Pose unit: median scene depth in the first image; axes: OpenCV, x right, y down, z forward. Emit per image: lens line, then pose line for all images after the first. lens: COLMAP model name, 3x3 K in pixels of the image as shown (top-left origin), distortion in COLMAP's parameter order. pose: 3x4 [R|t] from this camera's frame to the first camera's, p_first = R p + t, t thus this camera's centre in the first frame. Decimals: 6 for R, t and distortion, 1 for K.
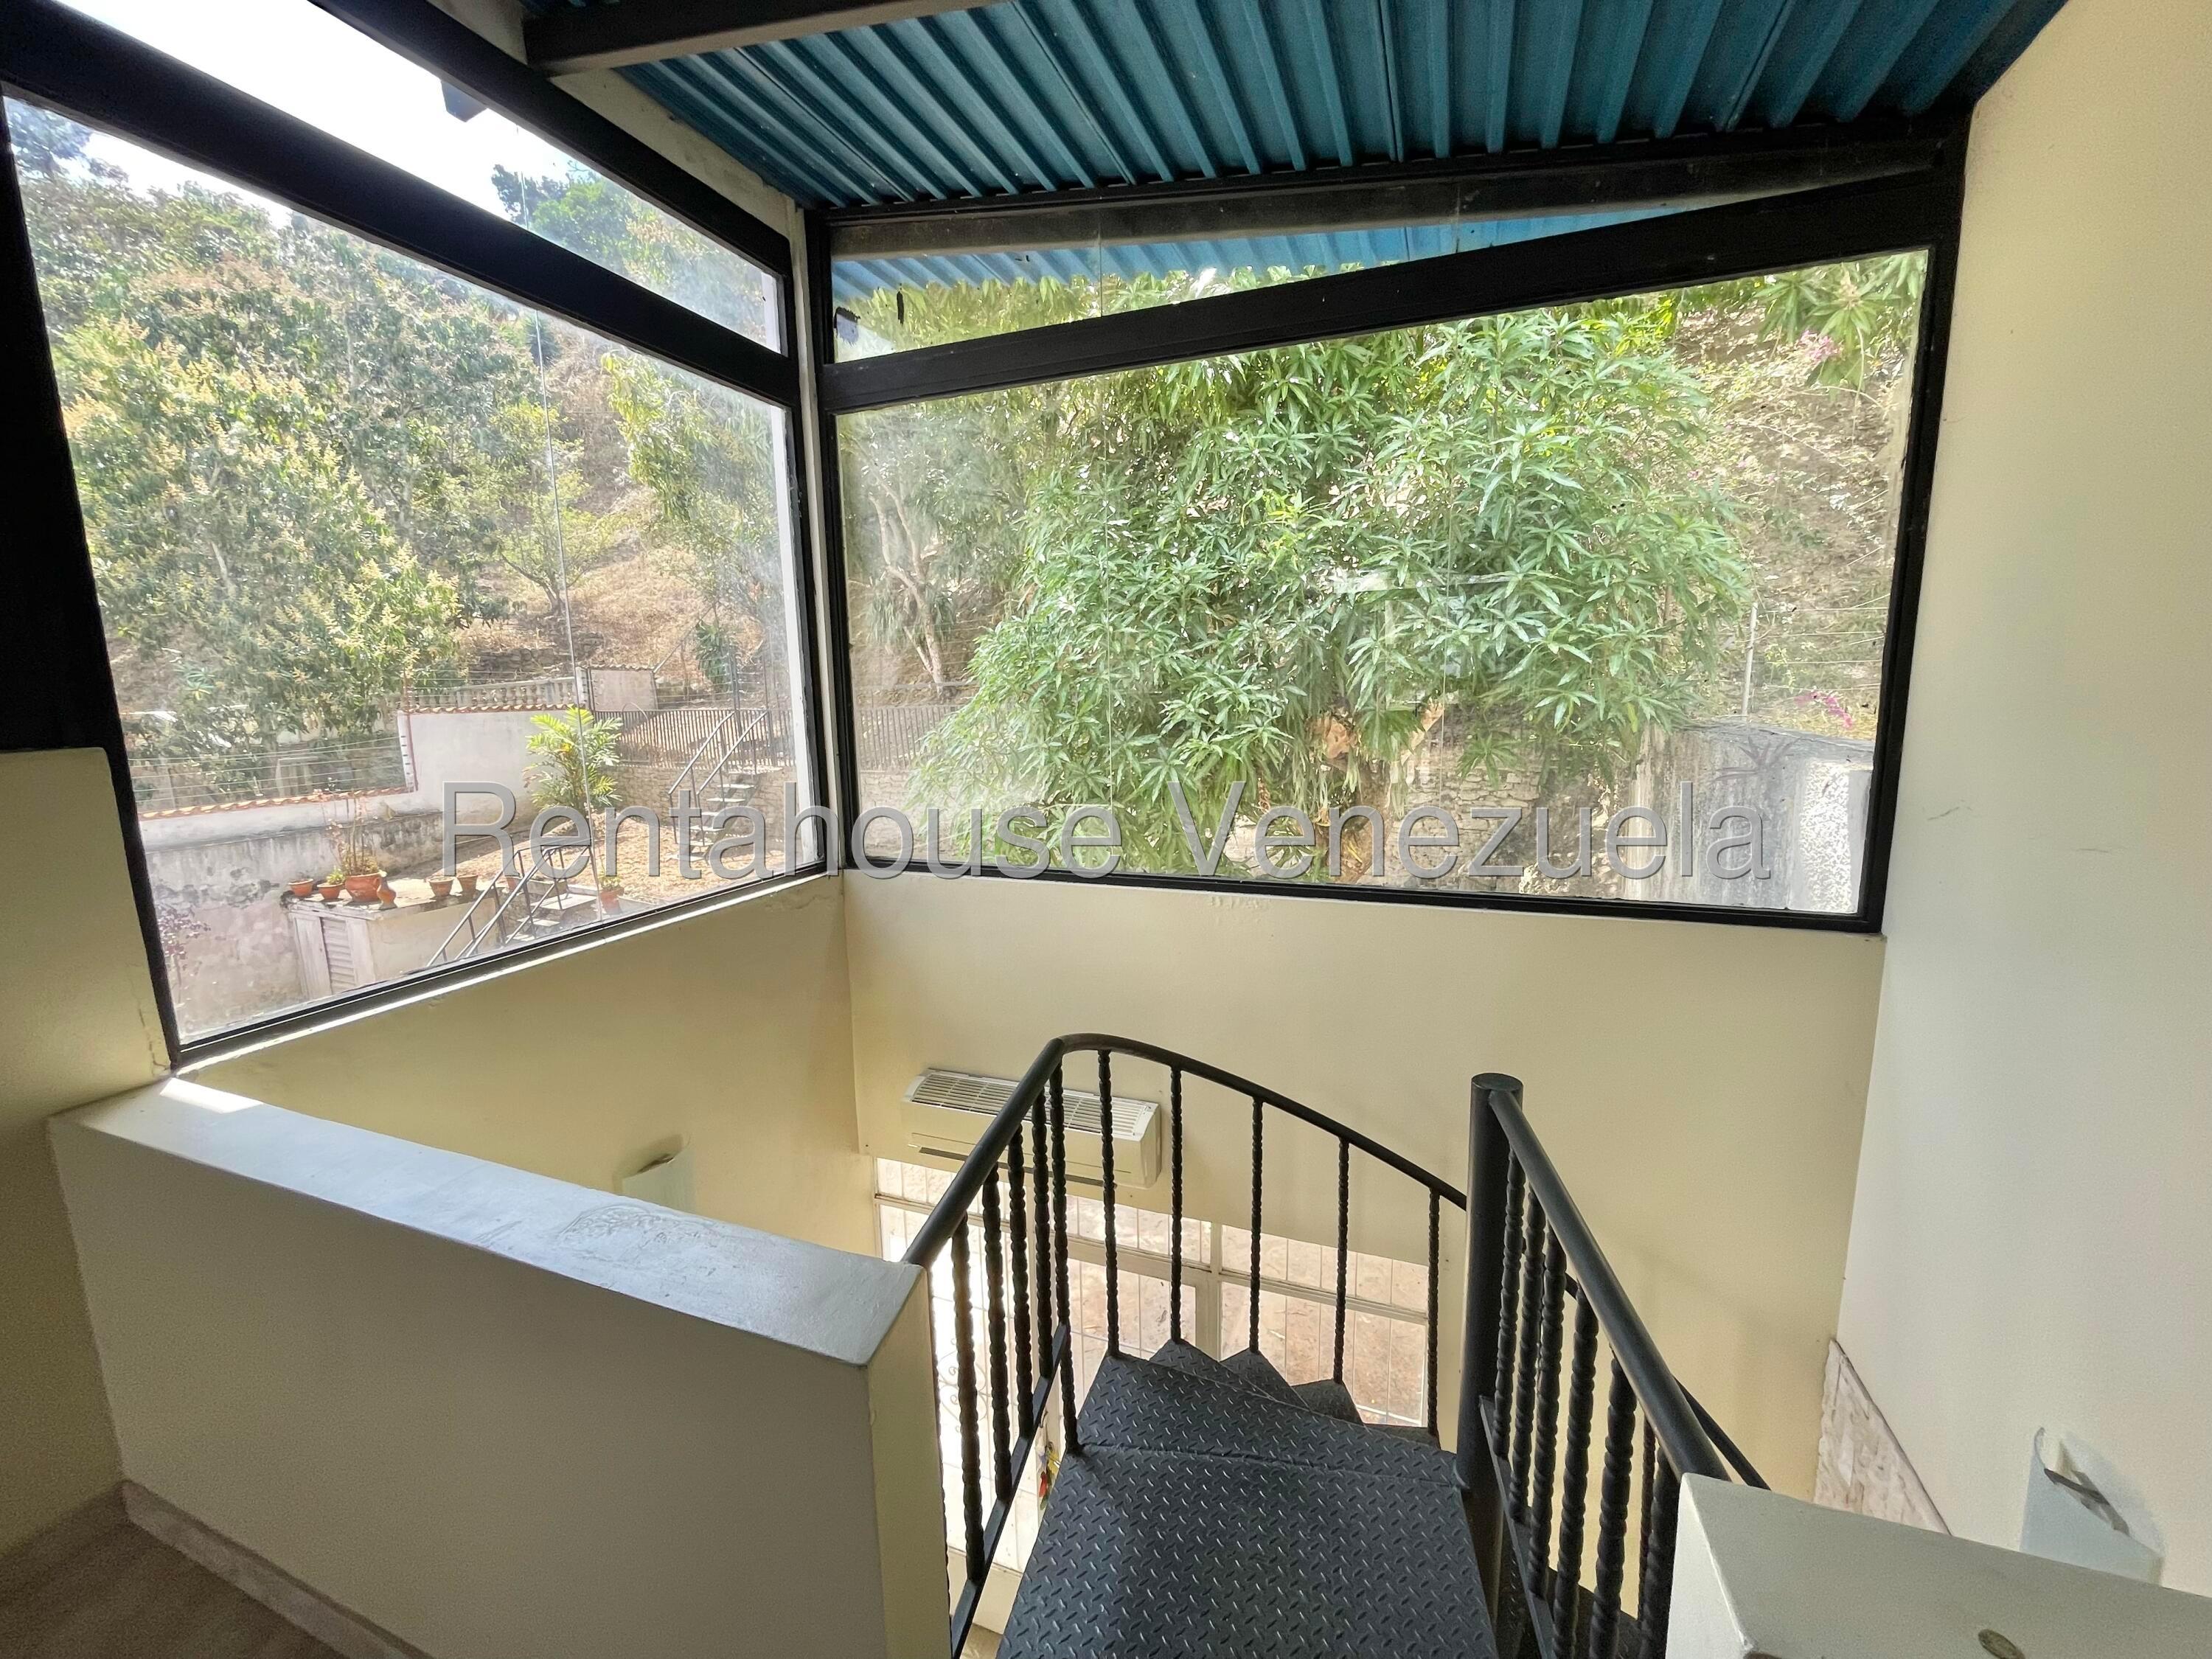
lens RADIAL K [[896.5, 0, 1111.8], [0, 896.5, 825.2], [0, 0, 1]] dist [0.000536, 0.000181]
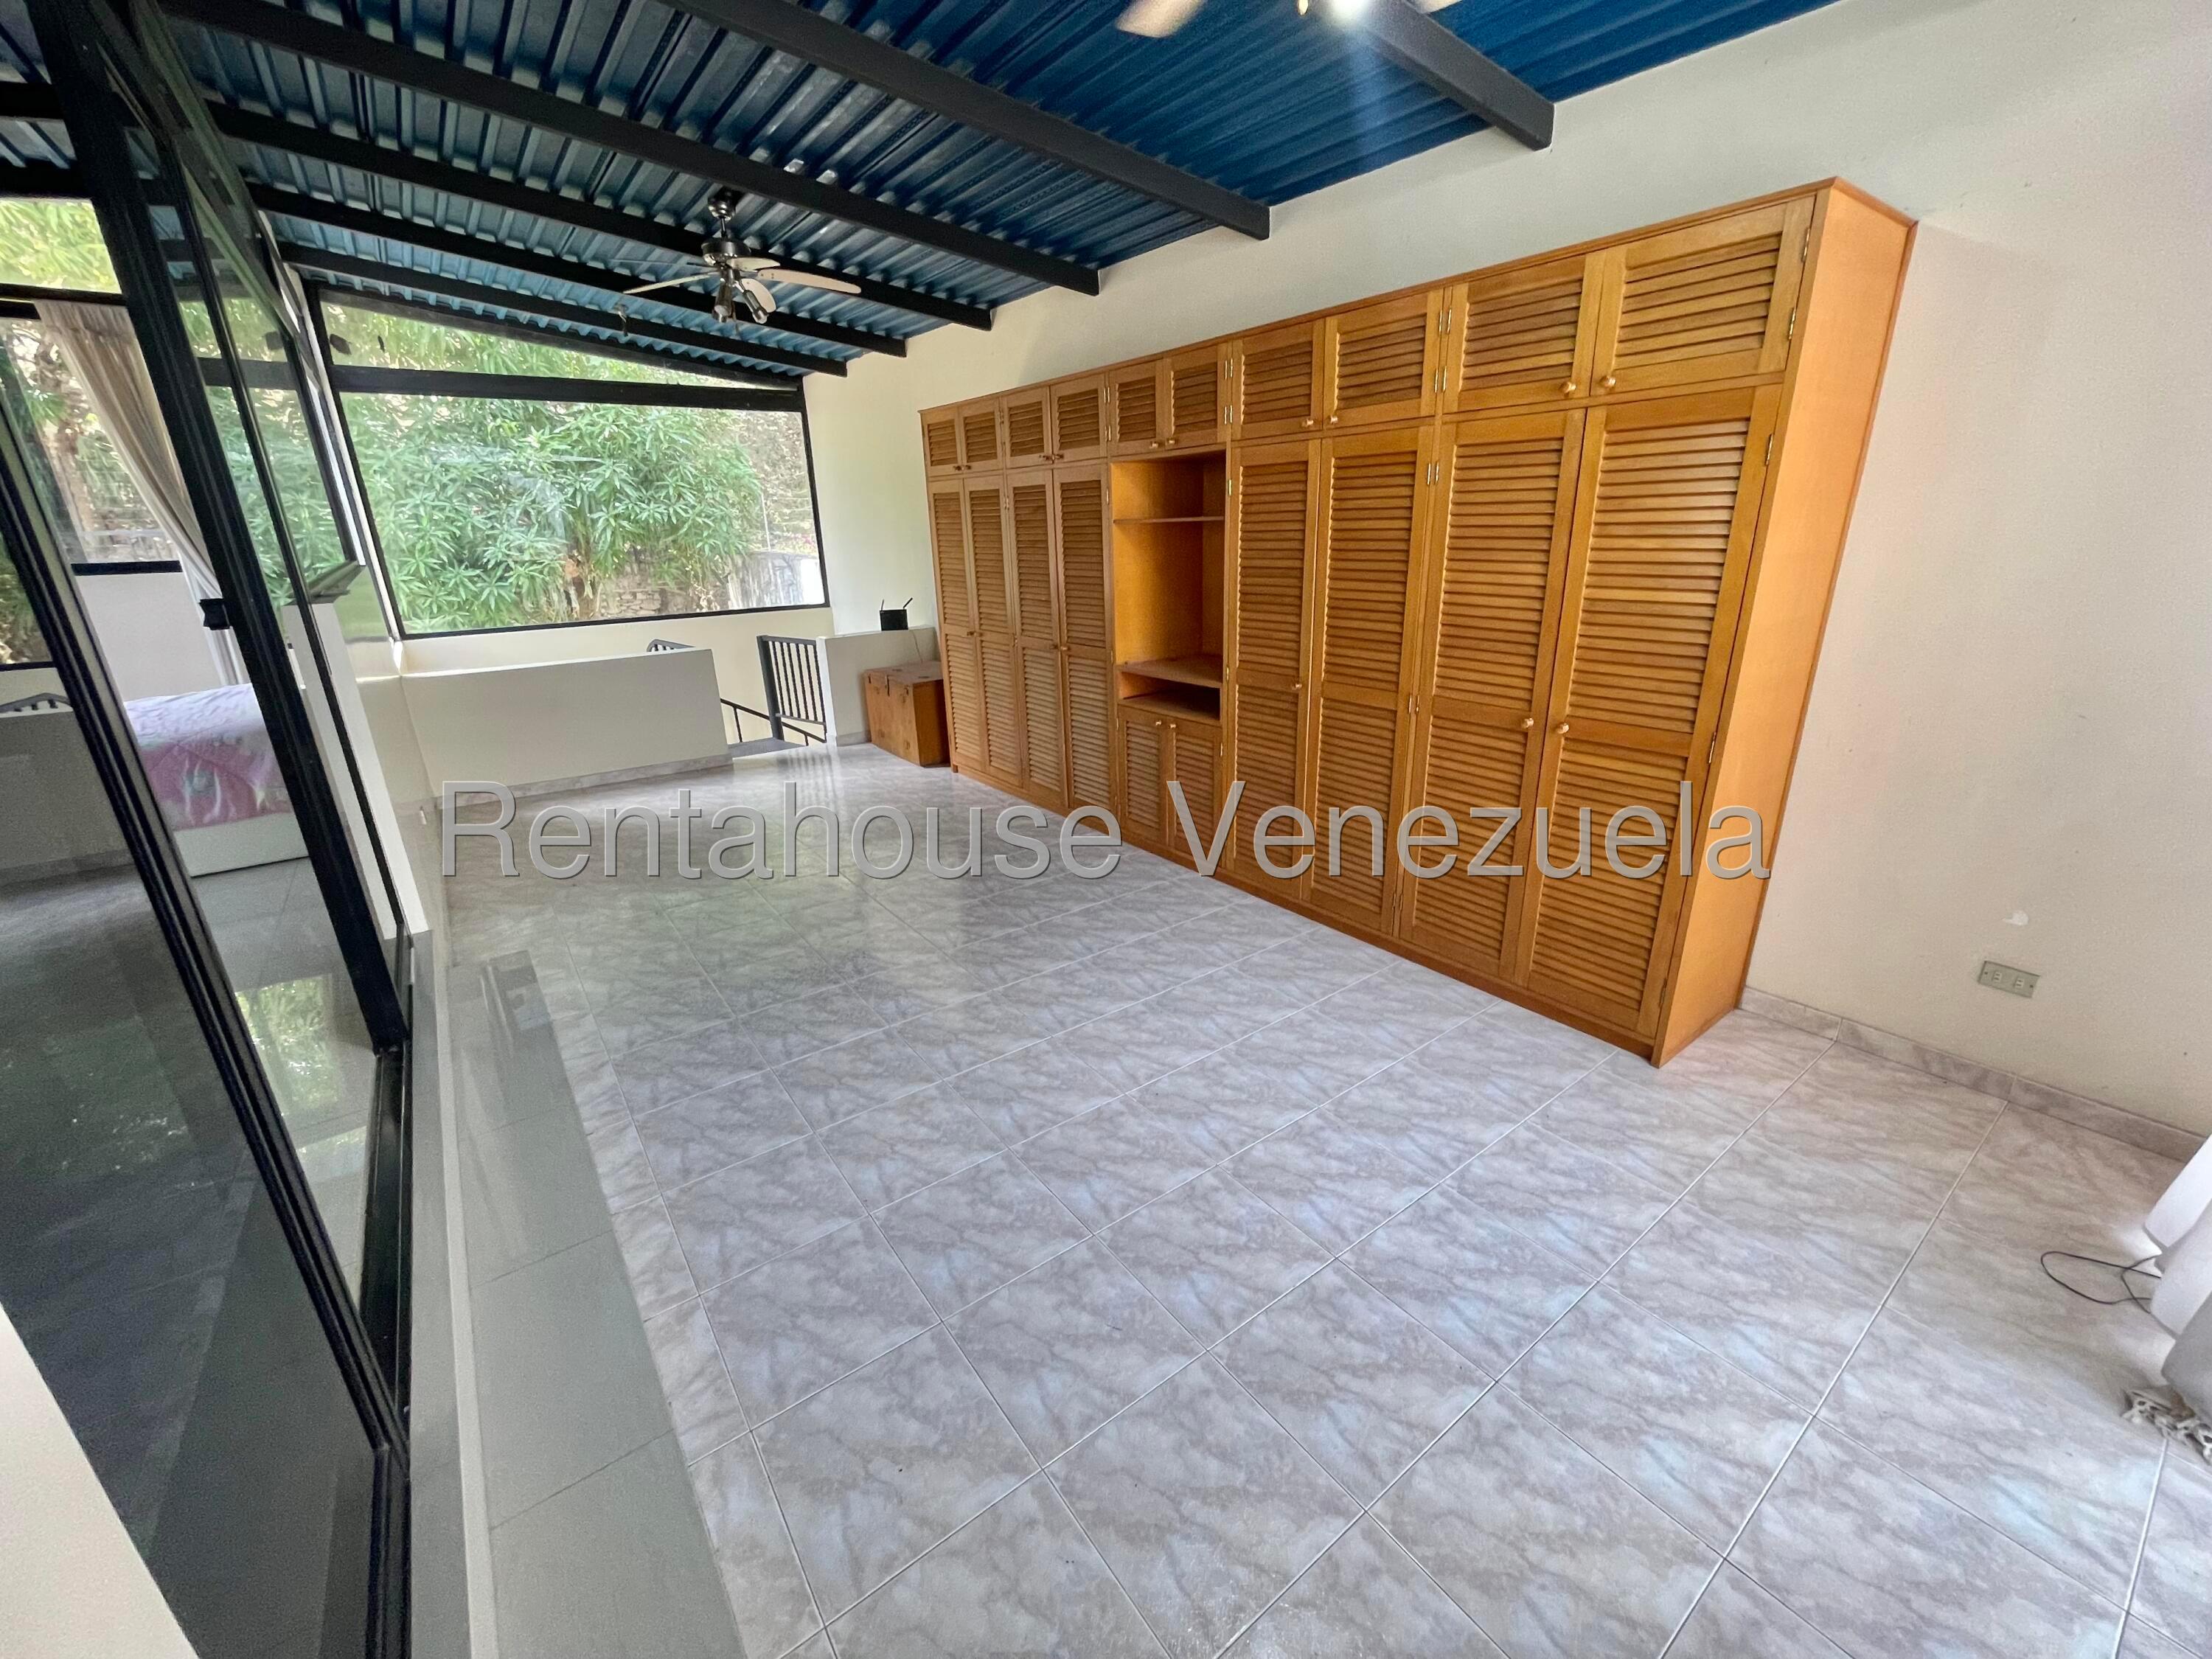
lens RADIAL K [[896.5, 0, 1111.8], [0, 896.5, 825.2], [0, 0, 1]] dist [0.000536, 0.000181]
pose [[0.534793, -0.273318, 0.799558, -1.063368], [0.144141, 0.961881, 0.232396, 0.192420], [-0.832598, -0.009035, 0.553804, -1.239024]]
